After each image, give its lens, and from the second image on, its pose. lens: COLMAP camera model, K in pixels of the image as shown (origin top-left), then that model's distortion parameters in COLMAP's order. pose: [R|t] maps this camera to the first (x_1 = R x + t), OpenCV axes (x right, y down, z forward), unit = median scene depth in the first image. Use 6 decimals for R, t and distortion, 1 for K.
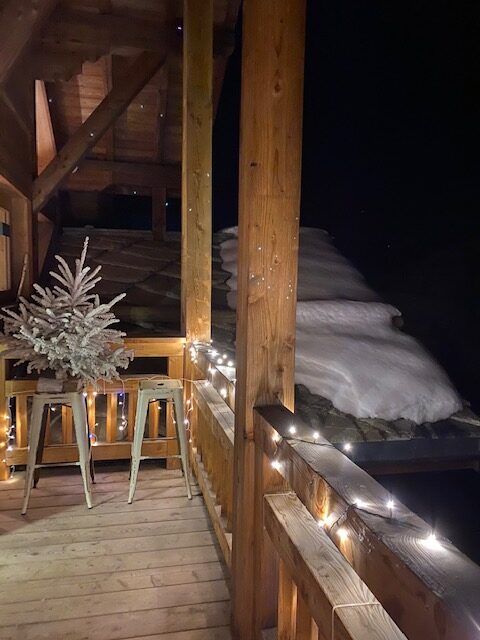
lens RADIAL K [[493.5, 0, 228.5], [0, 493.5, 321.0], [0, 0, 1]] dist [0.045570, -0.010272]
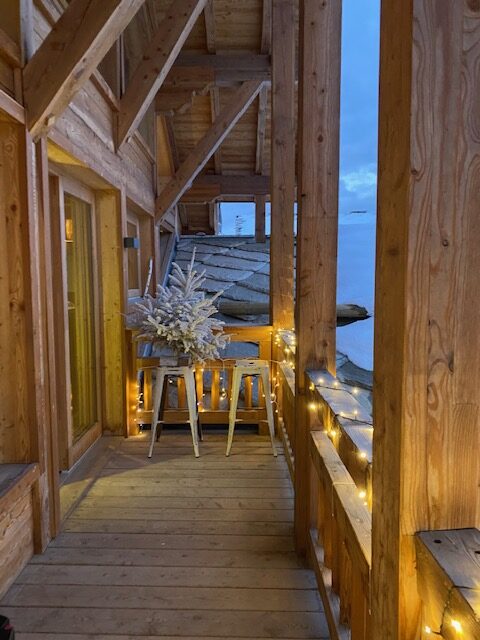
lens RADIAL K [[493.5, 0, 228.5], [0, 493.5, 321.0], [0, 0, 1]] dist [0.045570, -0.010272]
pose [[0.974163, 0.009335, -0.225655, 0.088043], [-0.008280, 0.999950, 0.005623, 0.015580], [0.225696, -0.003609, 0.974191, -0.234252]]
